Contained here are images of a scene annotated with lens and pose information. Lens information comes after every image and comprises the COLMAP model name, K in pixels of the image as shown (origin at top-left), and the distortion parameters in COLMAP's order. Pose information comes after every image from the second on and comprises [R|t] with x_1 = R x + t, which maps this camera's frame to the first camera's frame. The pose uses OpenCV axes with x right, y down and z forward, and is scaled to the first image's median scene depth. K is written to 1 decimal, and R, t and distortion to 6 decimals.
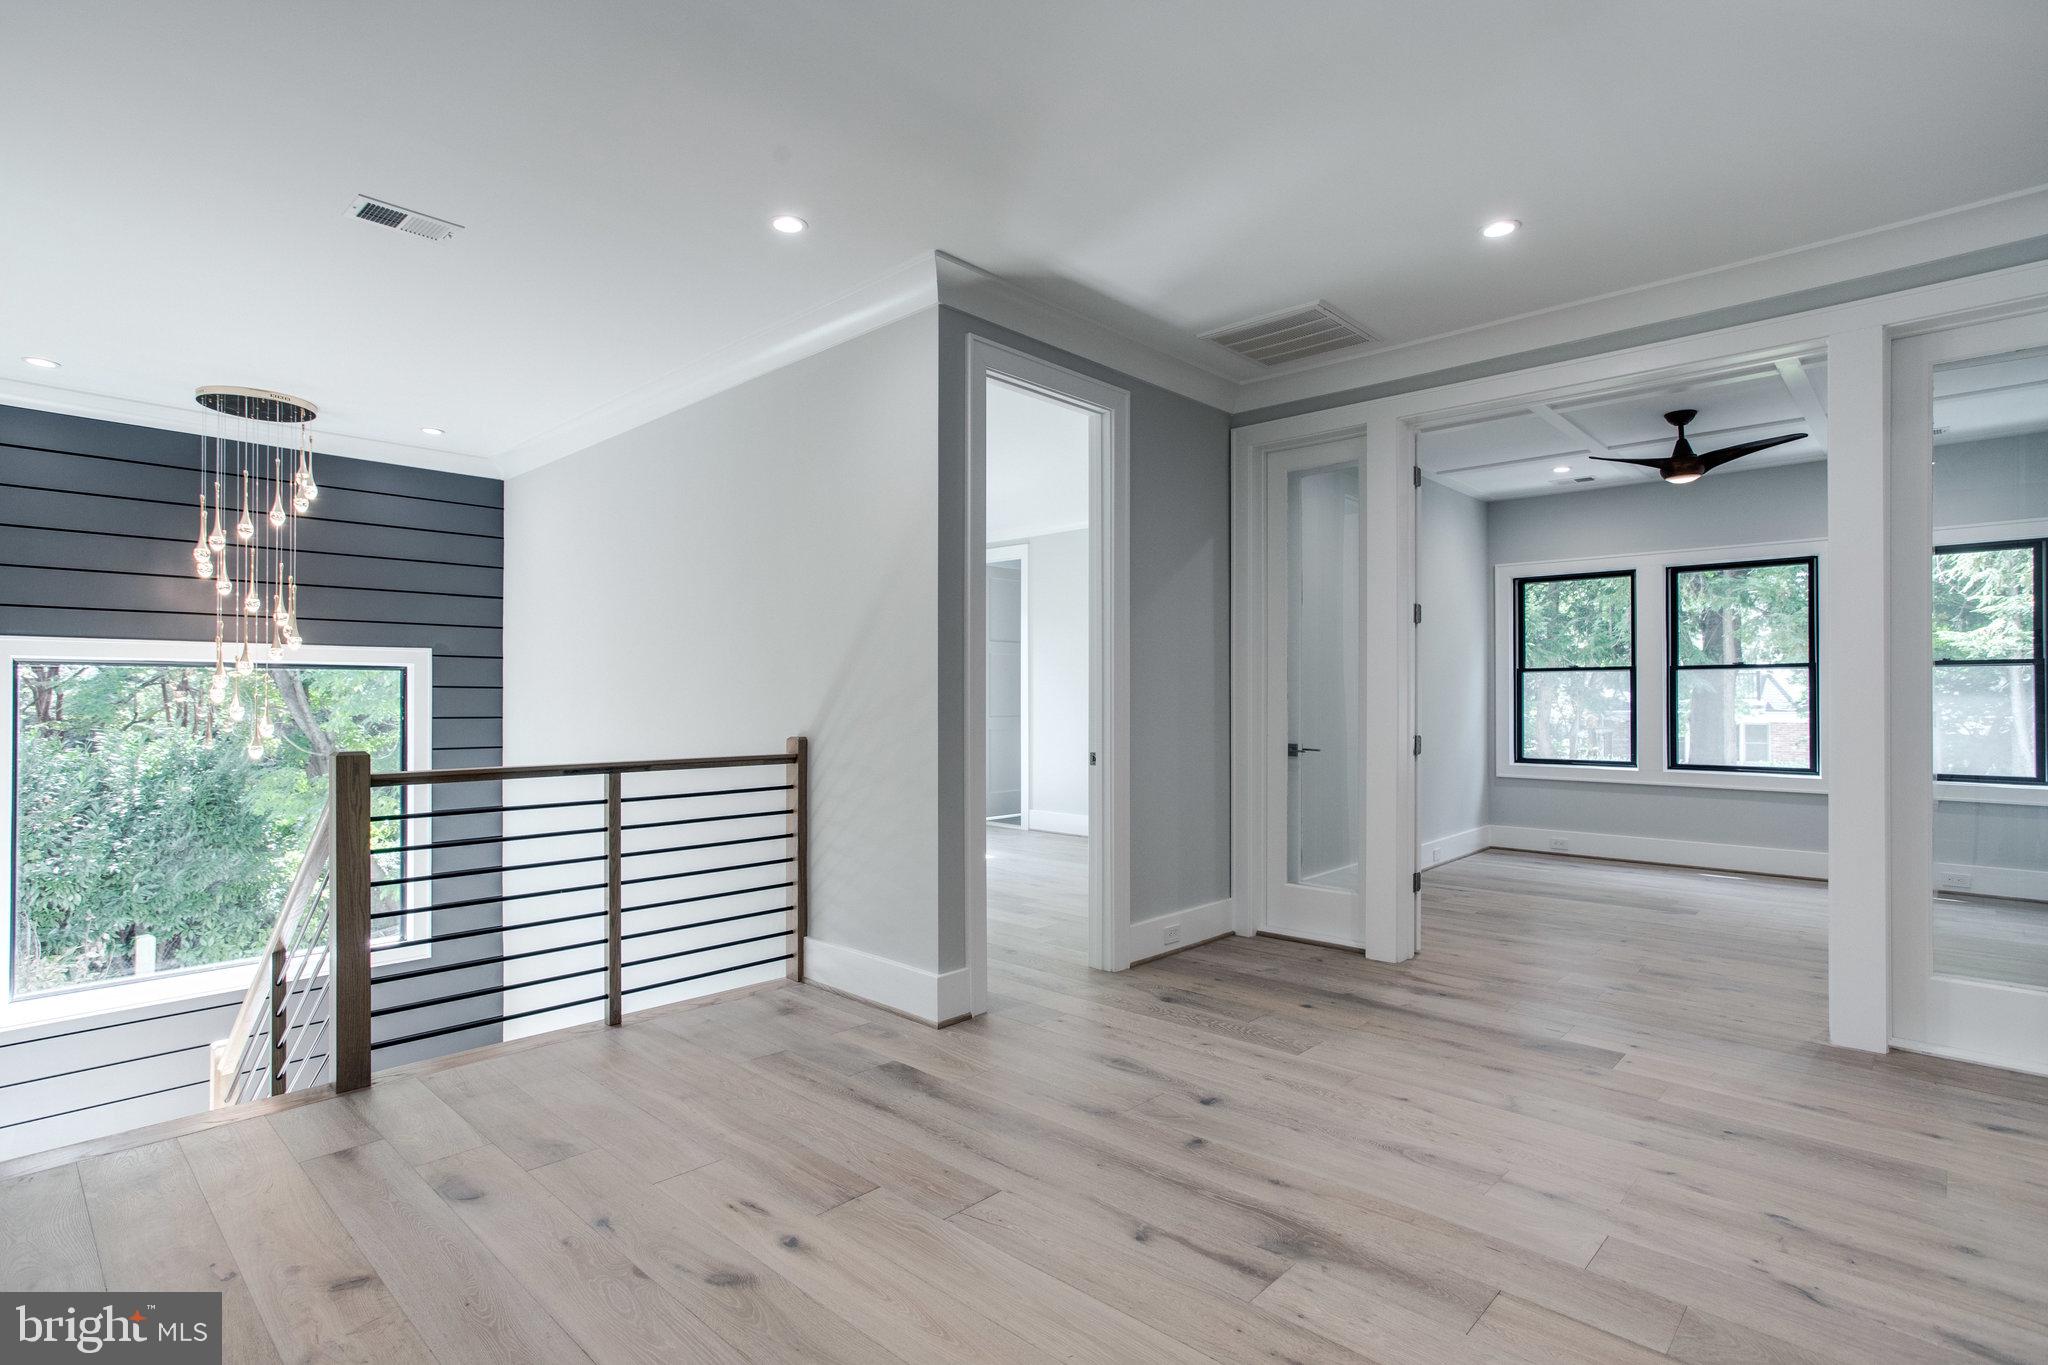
lens RADIAL K [[998.3, 0, 1019.1], [0, 998.3, 689.7], [0, 0, 1]] dist [0.000388, 0.000153]
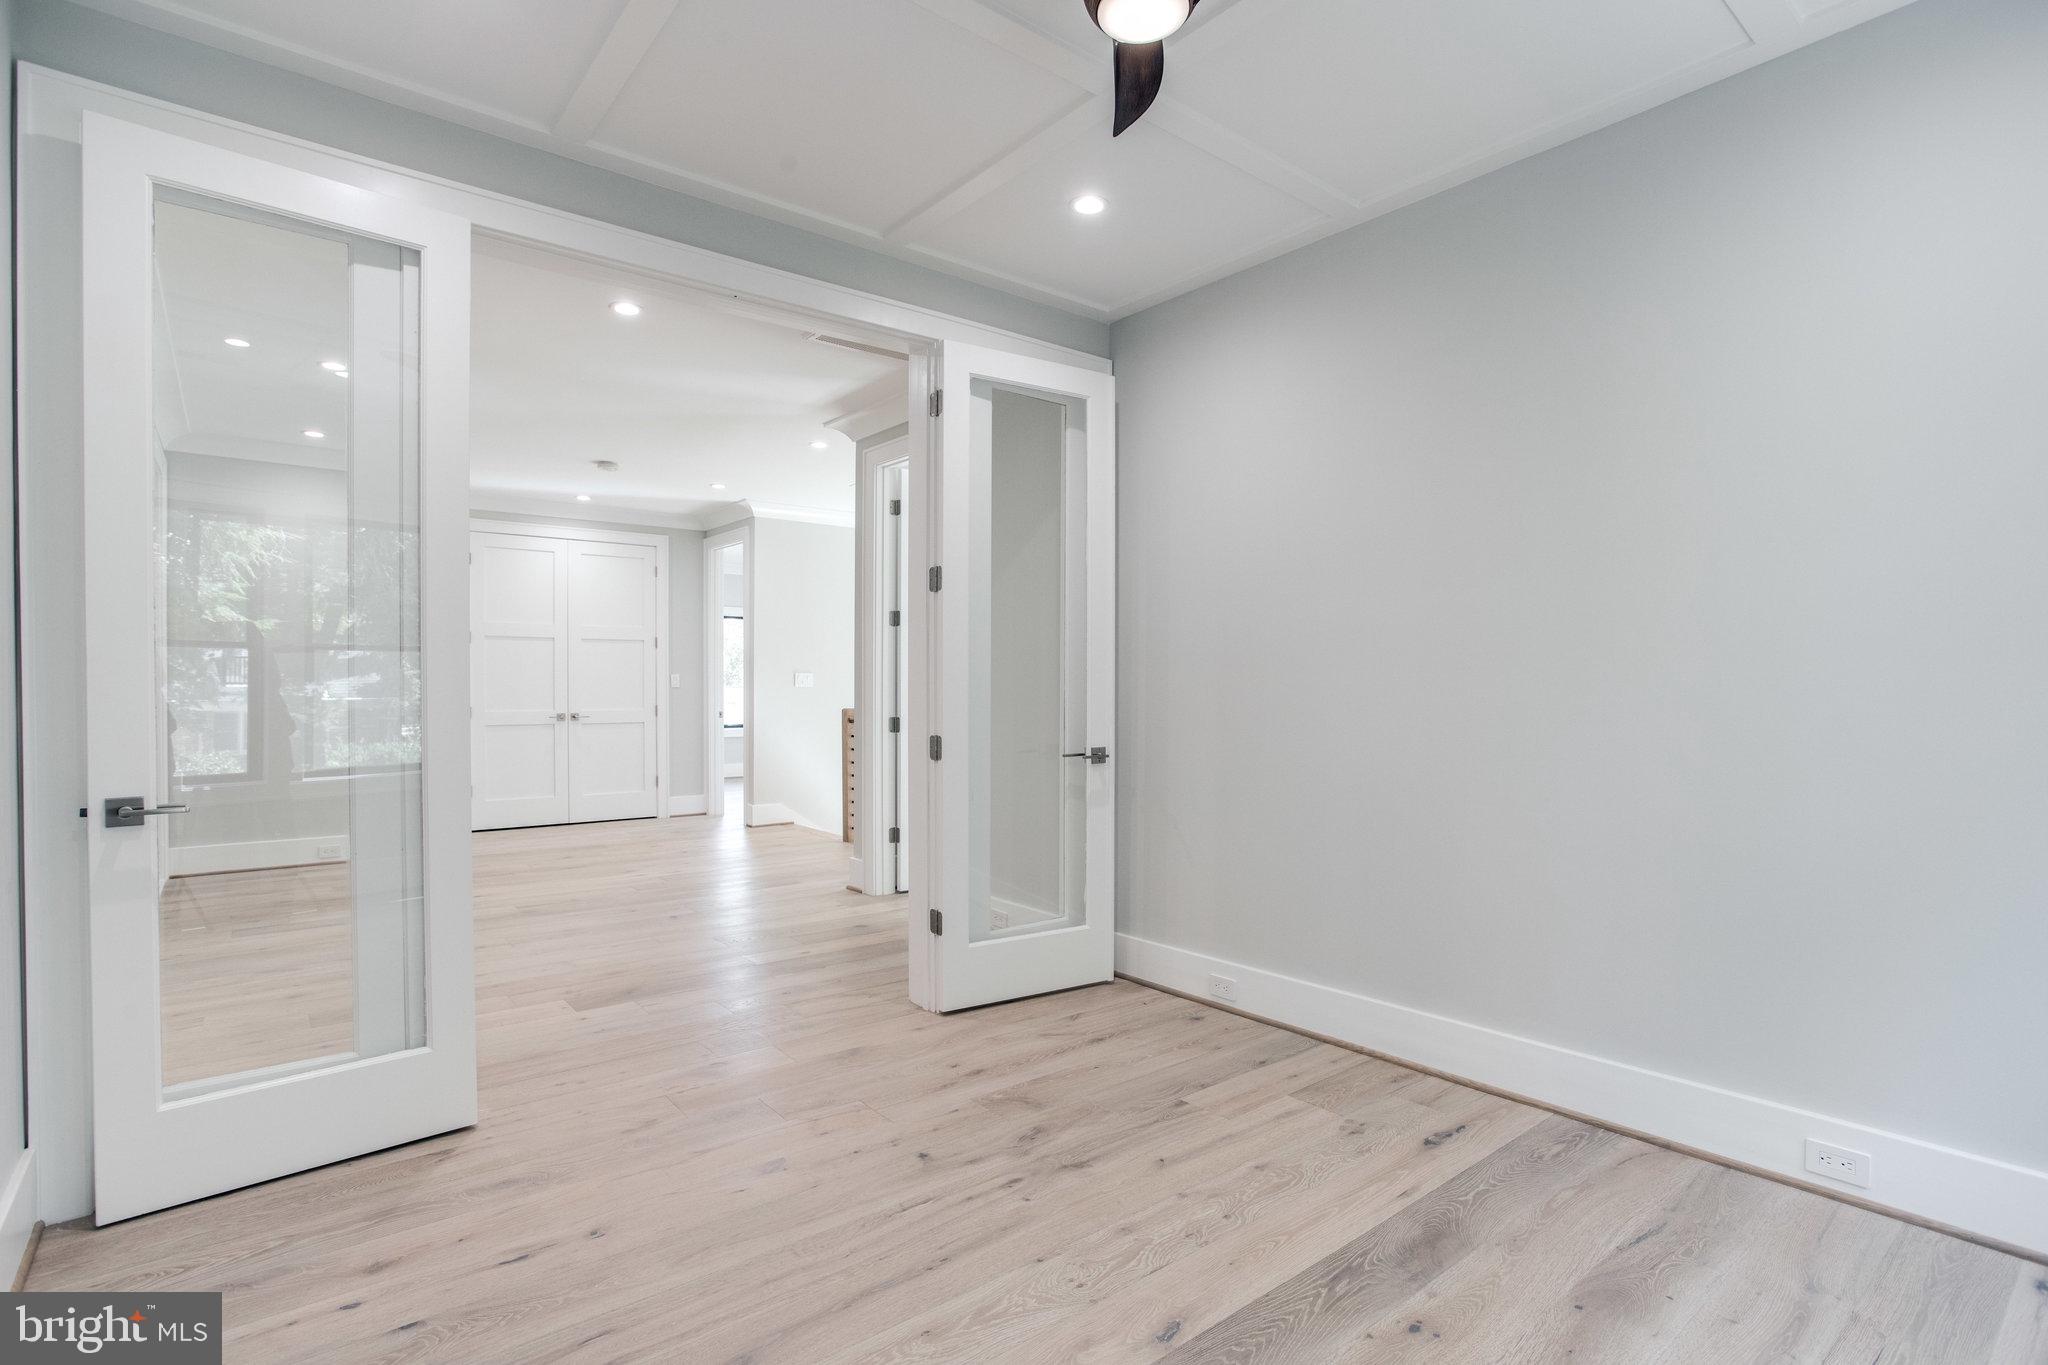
lens RADIAL K [[998.3, 0, 1019.0], [0, 998.3, 684.1], [0, 0, 1]] dist [0.000388, 0.000153]
pose [[-0.130973, 0.005641, -0.991370, 1.376706], [0.012723, 0.999911, 0.004009, 0.000496], [0.991304, -0.012088, -0.131033, 1.369815]]
